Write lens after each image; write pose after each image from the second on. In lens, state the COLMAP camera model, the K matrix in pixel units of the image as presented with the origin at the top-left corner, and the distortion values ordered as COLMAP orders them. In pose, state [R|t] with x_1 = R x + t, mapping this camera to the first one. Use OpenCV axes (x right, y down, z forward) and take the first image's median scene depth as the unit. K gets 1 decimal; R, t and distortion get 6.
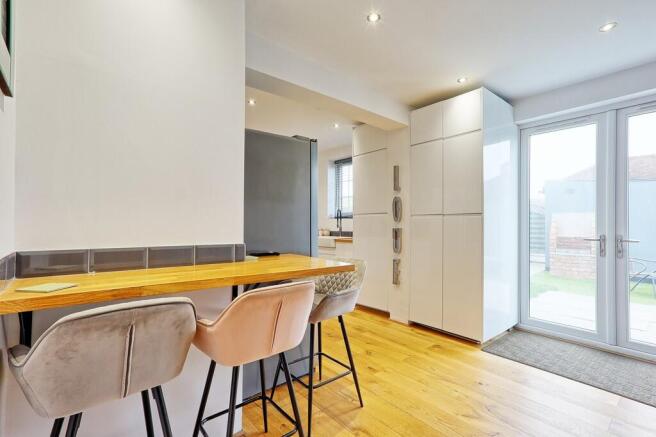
lens RADIAL K [[301.3, 0, 328.0], [0, 301.3, 218.5], [0, 0, 1]] dist [0.000630, 0.000062]
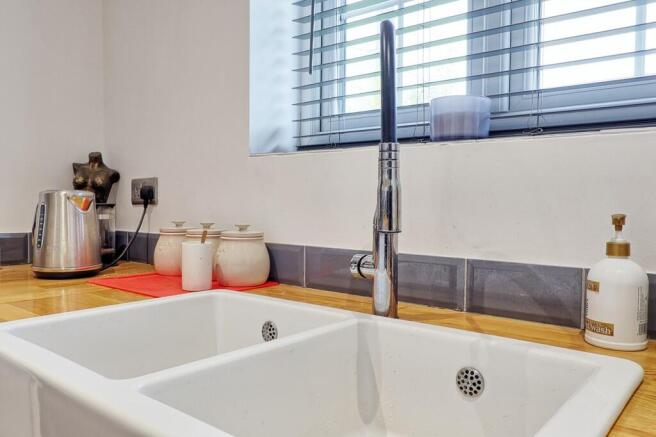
lens RADIAL K [[519.2, 0, 328.0], [0, 519.2, 218.5], [0, 0, 1]] dist [-0.001736, -0.000438]
pose [[0.982656, -0.002832, 0.185417, -0.010891], [-0.007080, 0.998581, 0.052774, 0.018071], [-0.185304, -0.053171, 0.981242, 0.775602]]
